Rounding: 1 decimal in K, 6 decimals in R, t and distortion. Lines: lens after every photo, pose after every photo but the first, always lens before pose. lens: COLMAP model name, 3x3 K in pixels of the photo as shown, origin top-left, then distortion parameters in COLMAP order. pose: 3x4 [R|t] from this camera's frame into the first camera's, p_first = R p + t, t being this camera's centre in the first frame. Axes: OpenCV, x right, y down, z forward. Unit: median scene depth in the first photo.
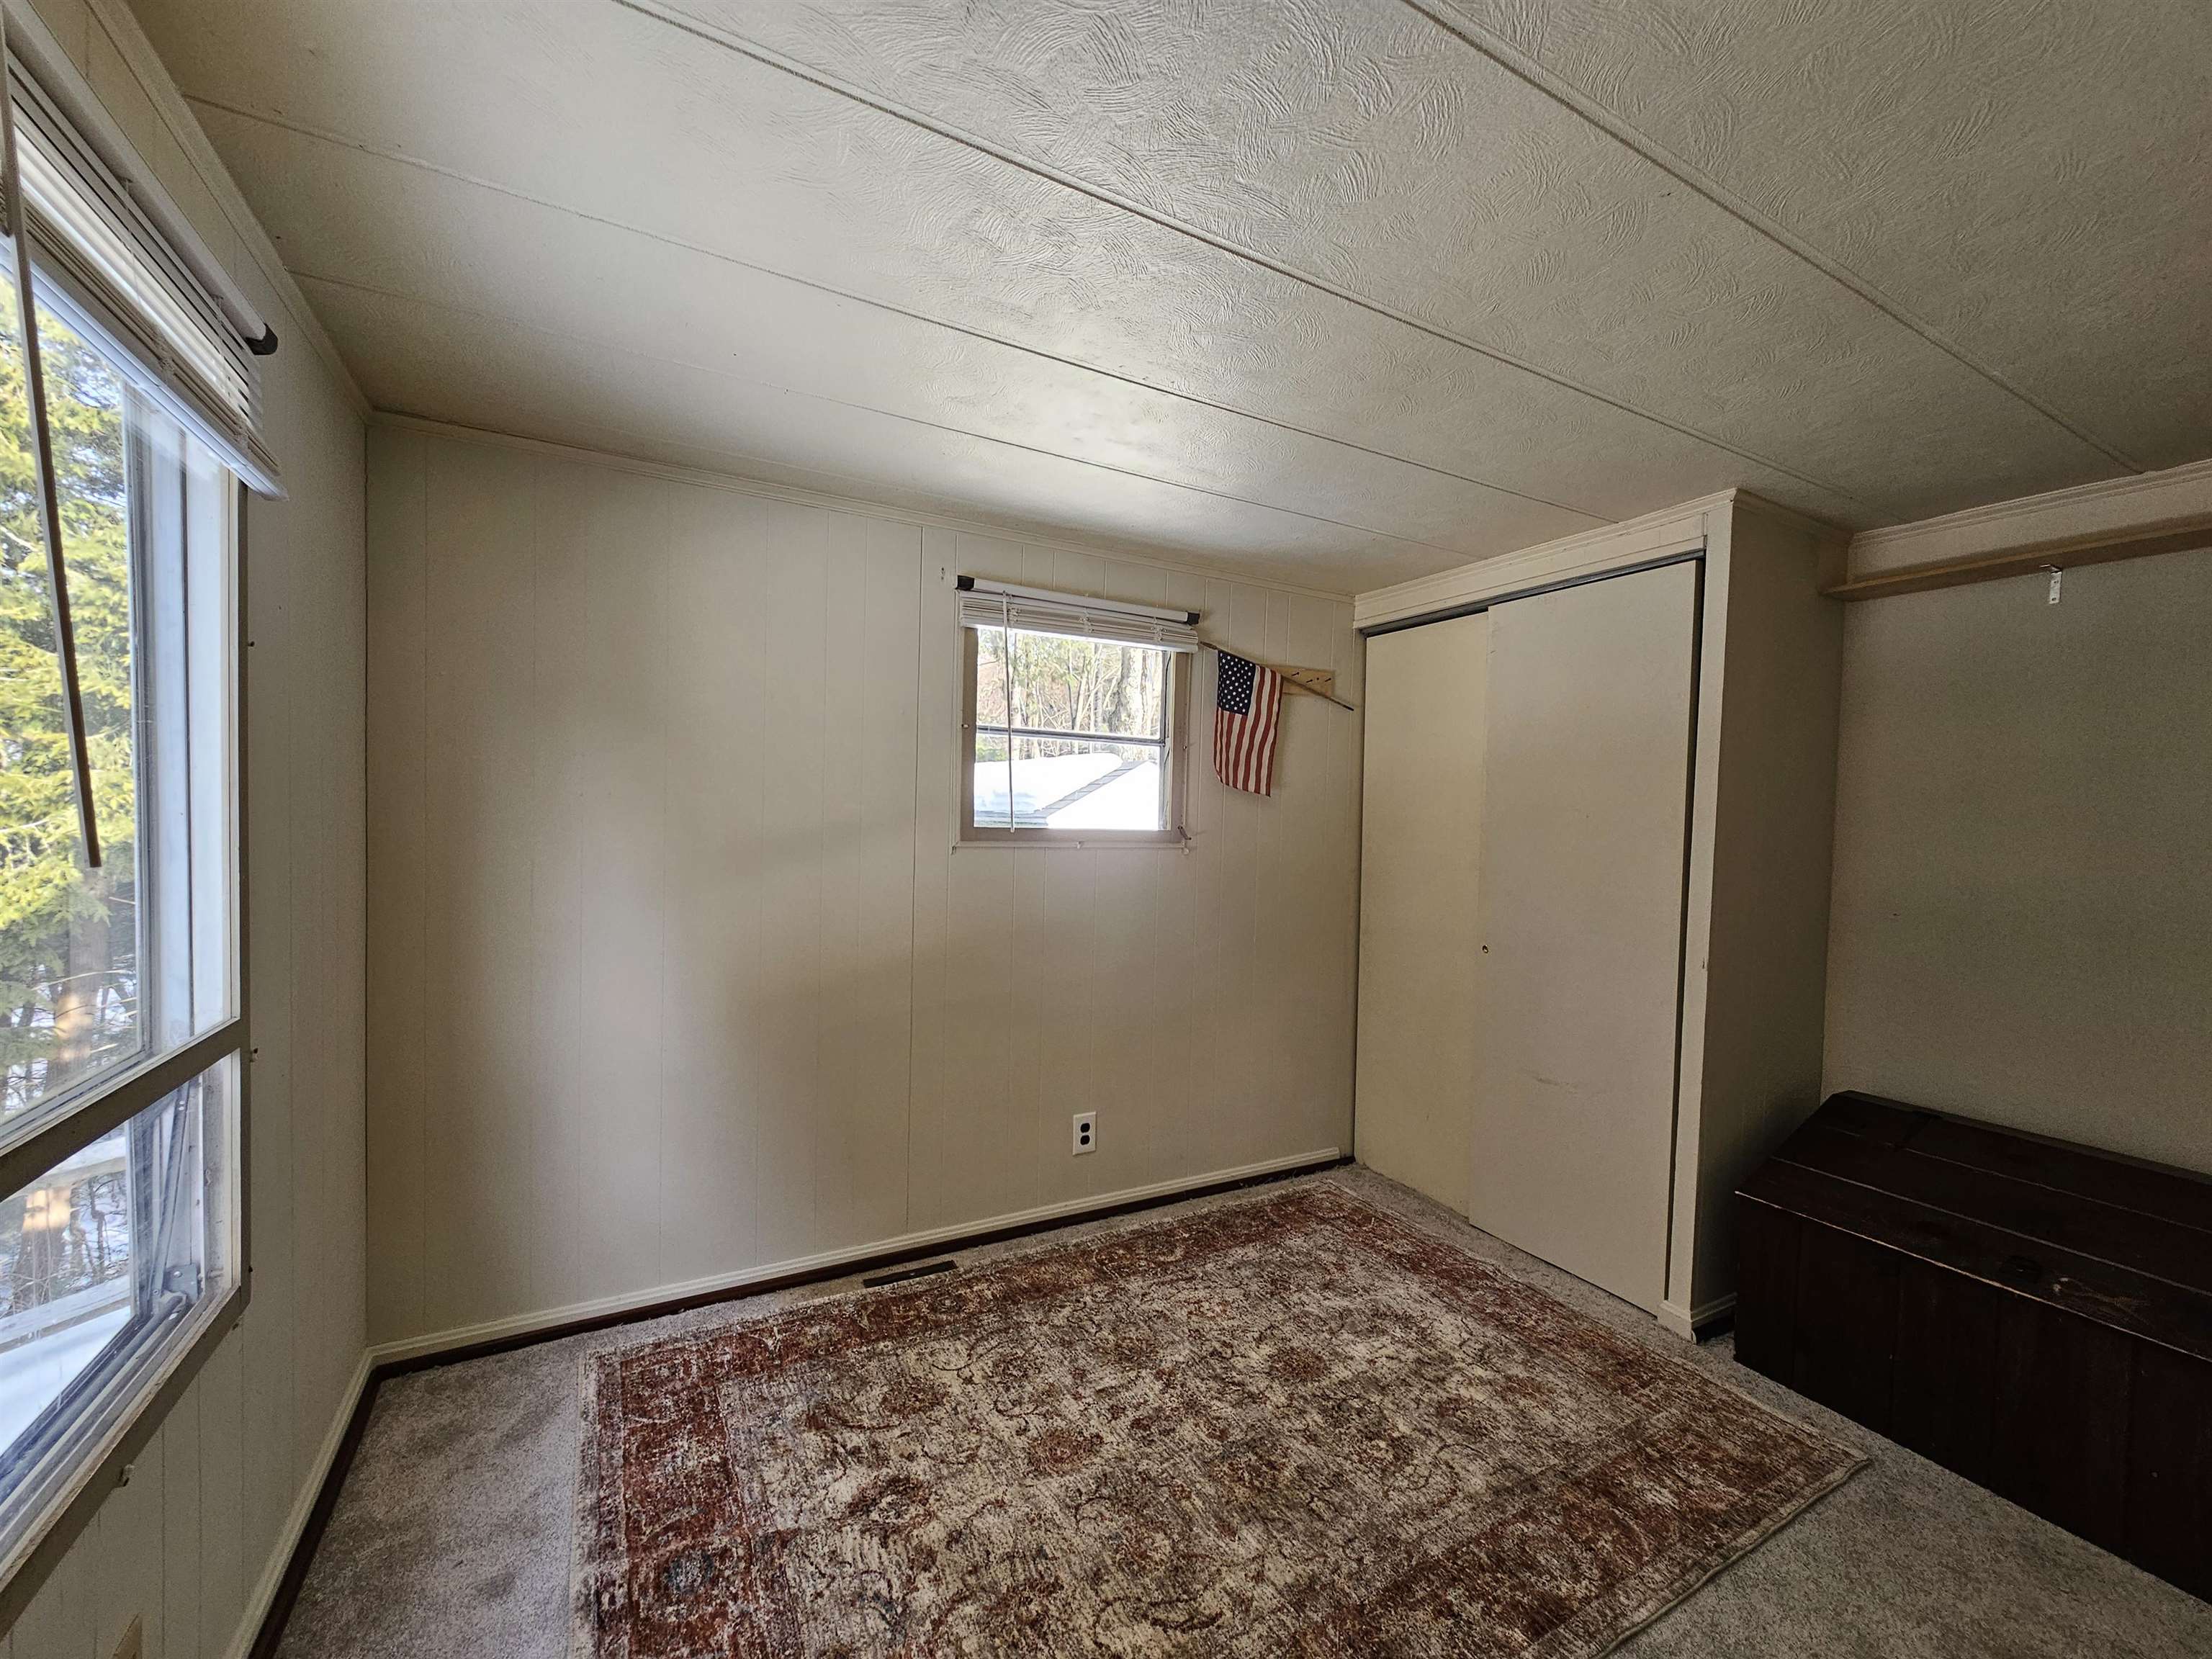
lens RADIAL K [[901.4, 0, 1099.3], [0, 901.4, 844.5], [0, 0, 1]] dist [0.001632, -0.000687]
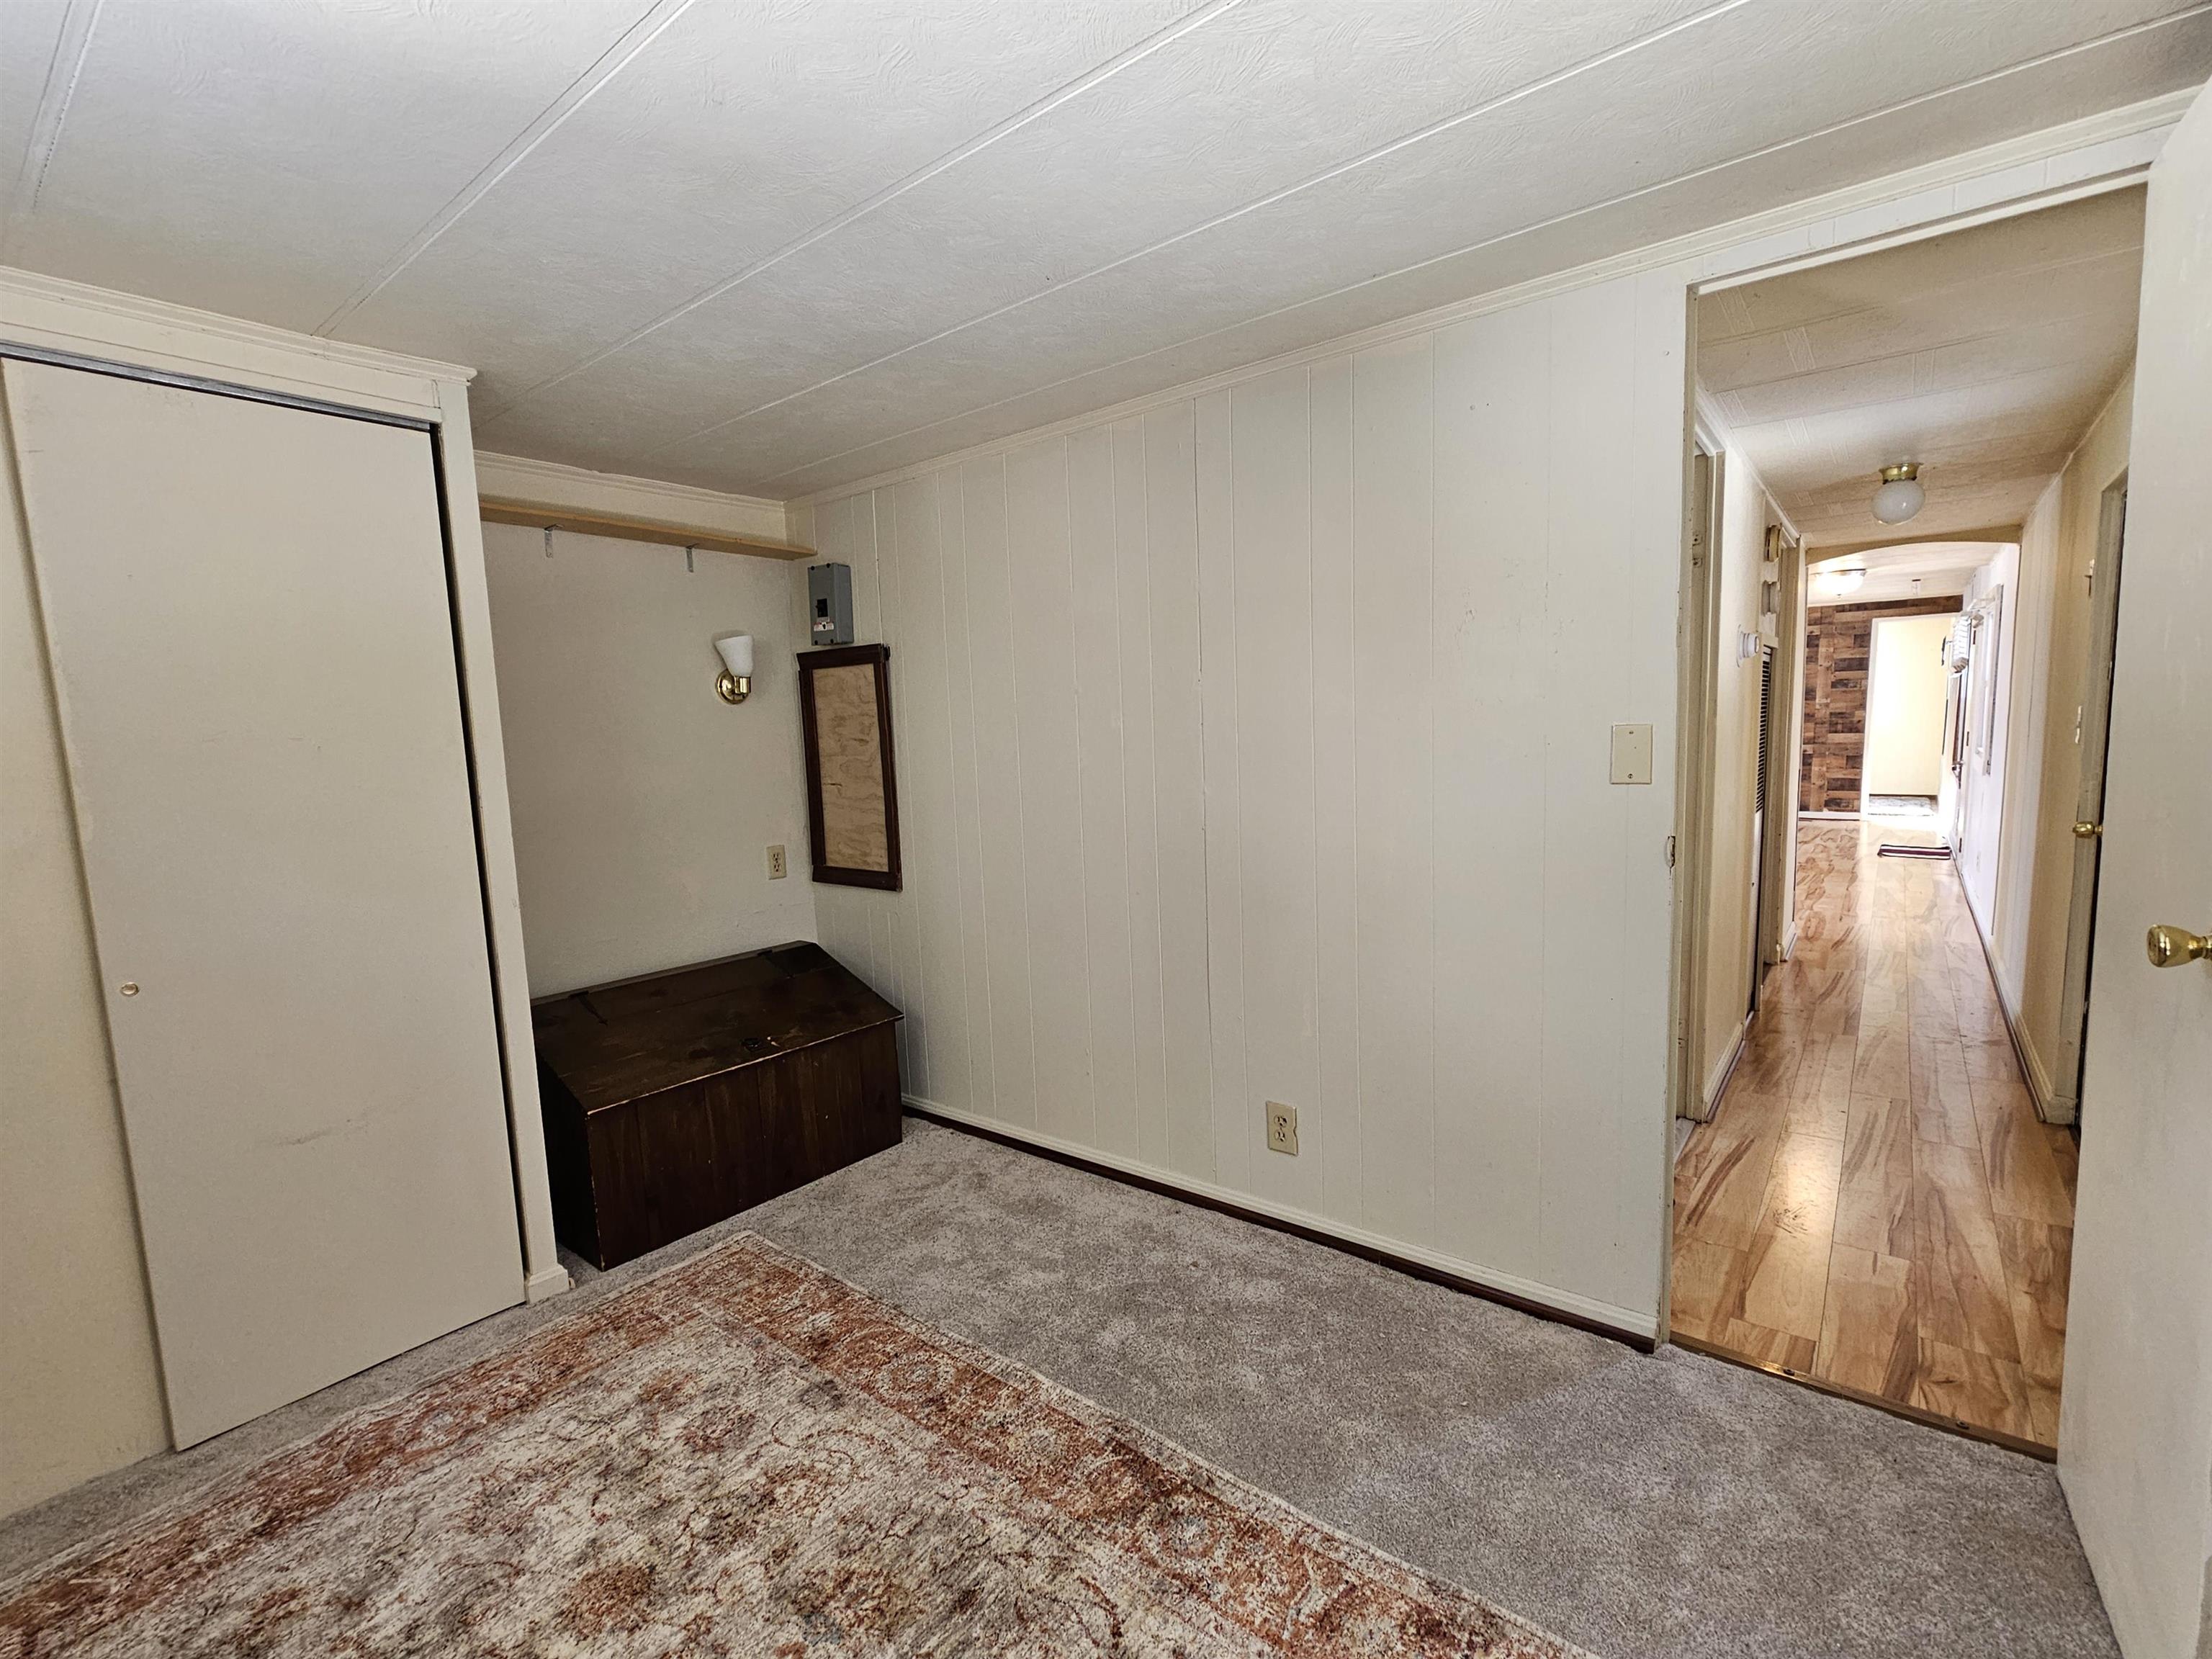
lens RADIAL K [[987.9, 0, 1110.5], [0, 987.9, 843.2], [0, 0, 1]] dist [-0.000911, -0.000133]
pose [[-0.387171, -0.118439, 0.914369, -0.538586], [0.061999, 0.986126, 0.153986, -0.048032], [-0.919921, 0.116308, -0.374456, 0.933120]]
